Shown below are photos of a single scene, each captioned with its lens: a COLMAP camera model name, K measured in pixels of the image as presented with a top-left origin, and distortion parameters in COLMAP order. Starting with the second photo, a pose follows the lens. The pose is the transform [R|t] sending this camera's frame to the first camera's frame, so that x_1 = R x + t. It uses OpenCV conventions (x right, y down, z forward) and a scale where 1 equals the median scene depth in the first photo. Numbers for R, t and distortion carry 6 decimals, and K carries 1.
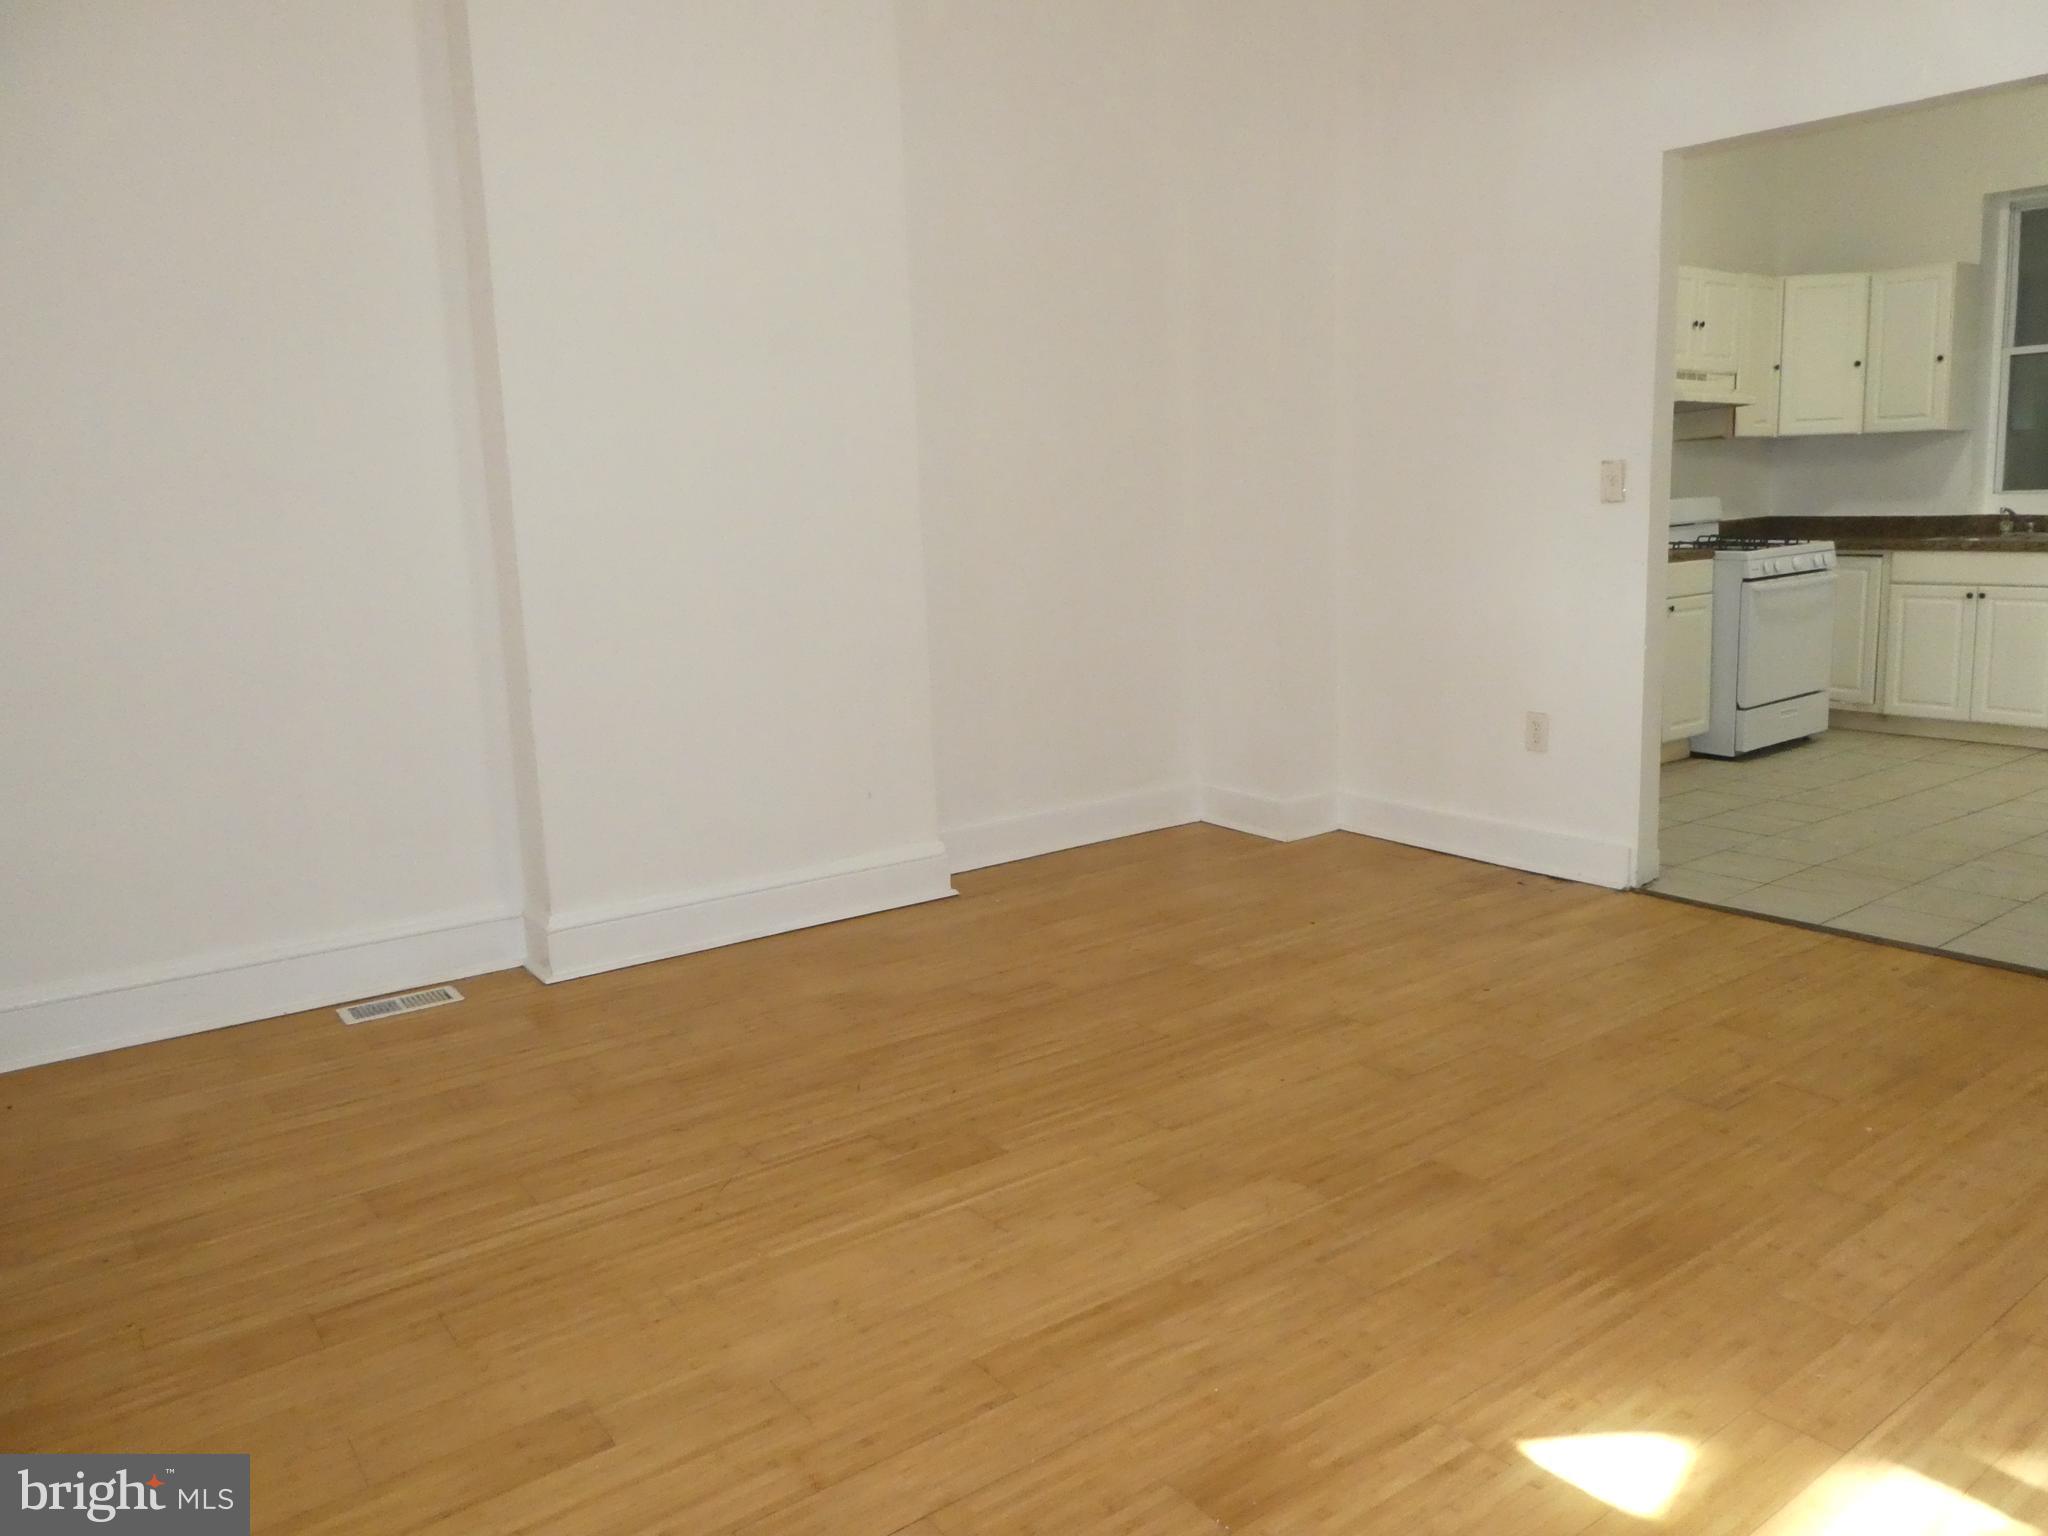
lens RADIAL K [[1445.2, 0, 1039.9], [0, 1445.2, 754.1], [0, 0, 1]] dist [-0.021721, -0.013318]
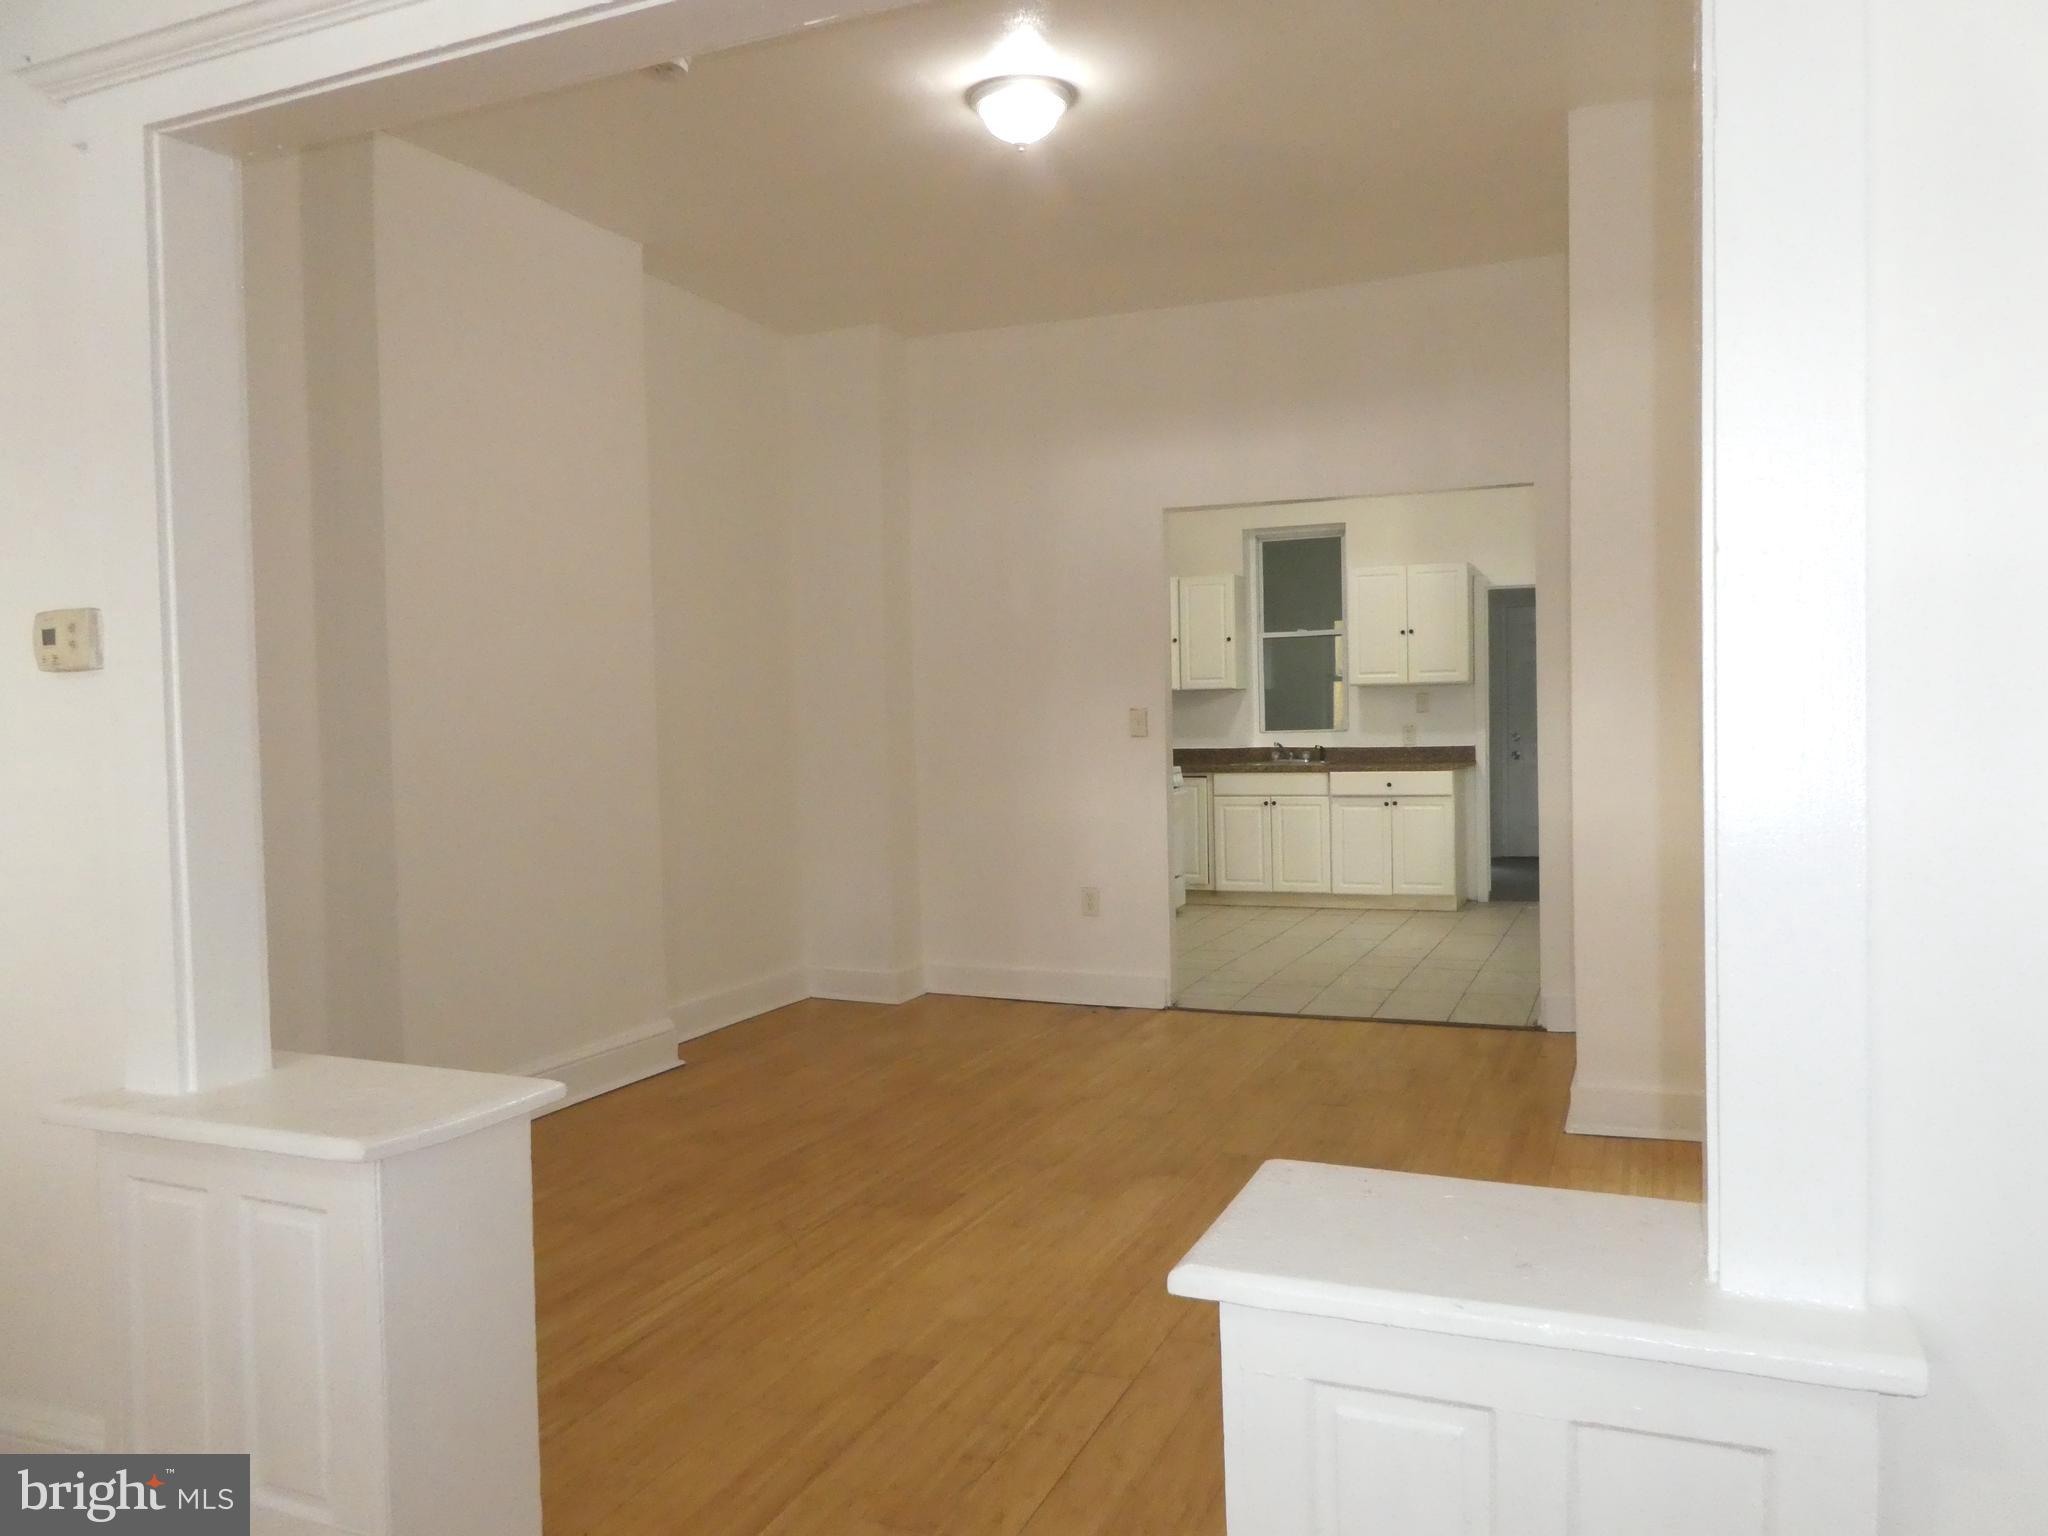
lens RADIAL K [[1456.2, 0, 1024.0], [0, 1456.2, 768.0], [0, 0, 1]] dist [-0.038429, 0.004106]
pose [[0.860034, -0.000108, 0.510237, -0.306610], [0.077632, 0.988385, -0.130643, 0.025958], [-0.504297, 0.151968, 0.850053, -0.123154]]
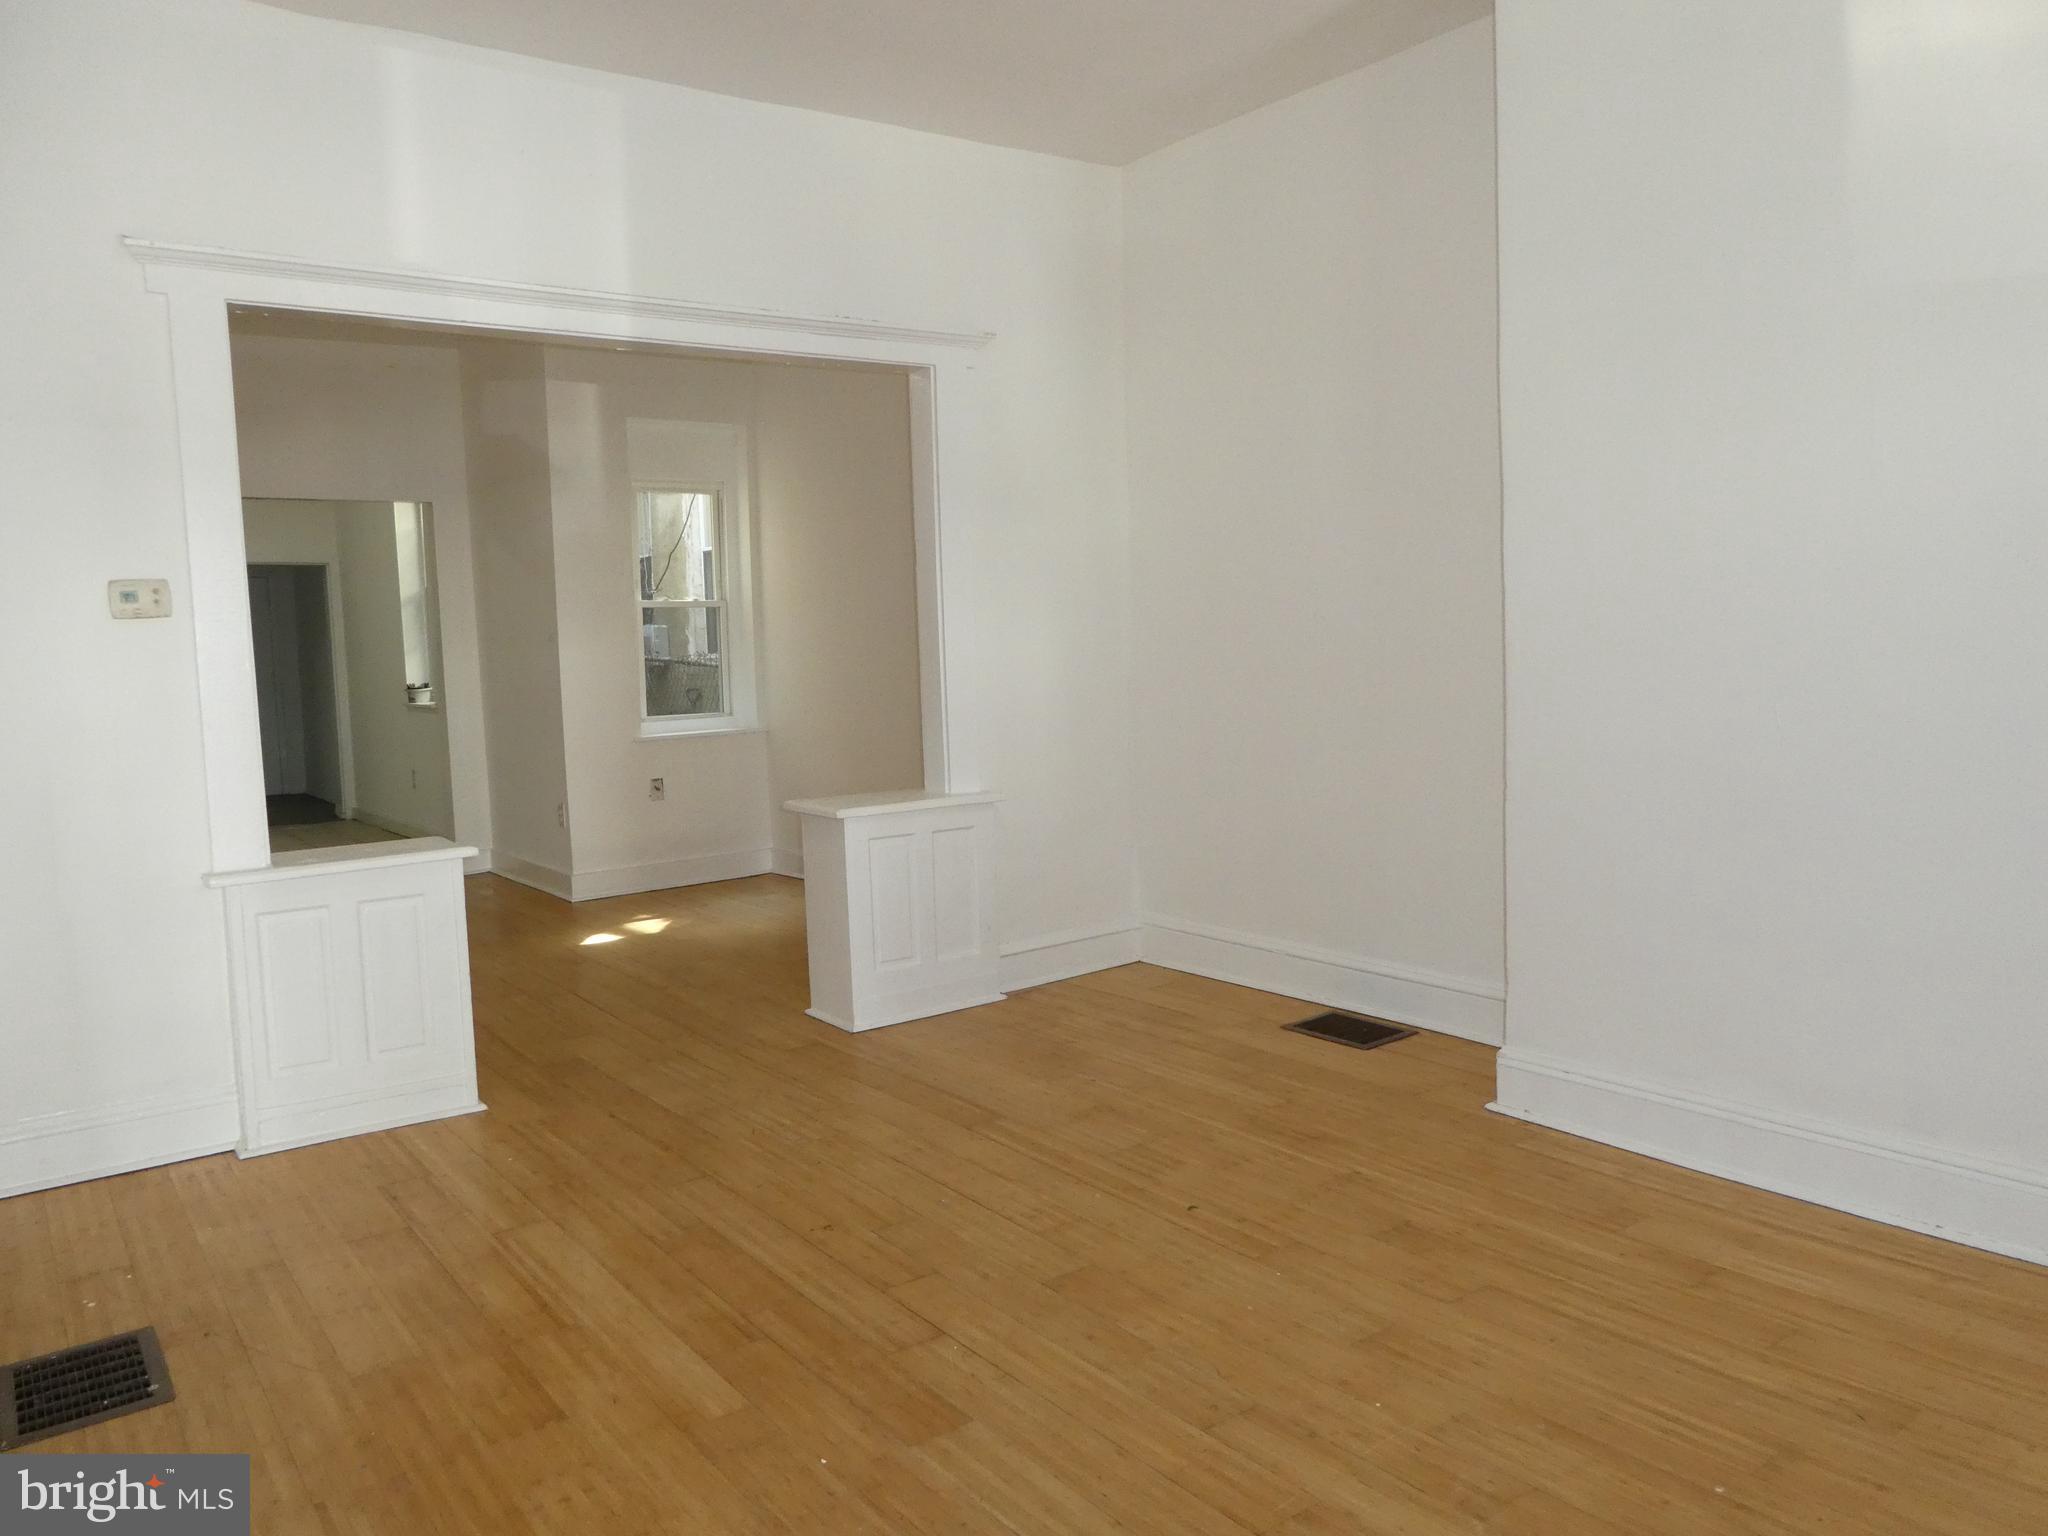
lens RADIAL K [[1468.7, 0, 1037.2], [0, 1468.7, 775.3], [0, 0, 1]] dist [-0.019226, 0.004508]
pose [[-0.016862, -0.055944, 0.998292, -0.922593], [0.204843, 0.977062, 0.058214, 0.035013], [-0.978650, 0.205475, -0.005015, -0.026260]]
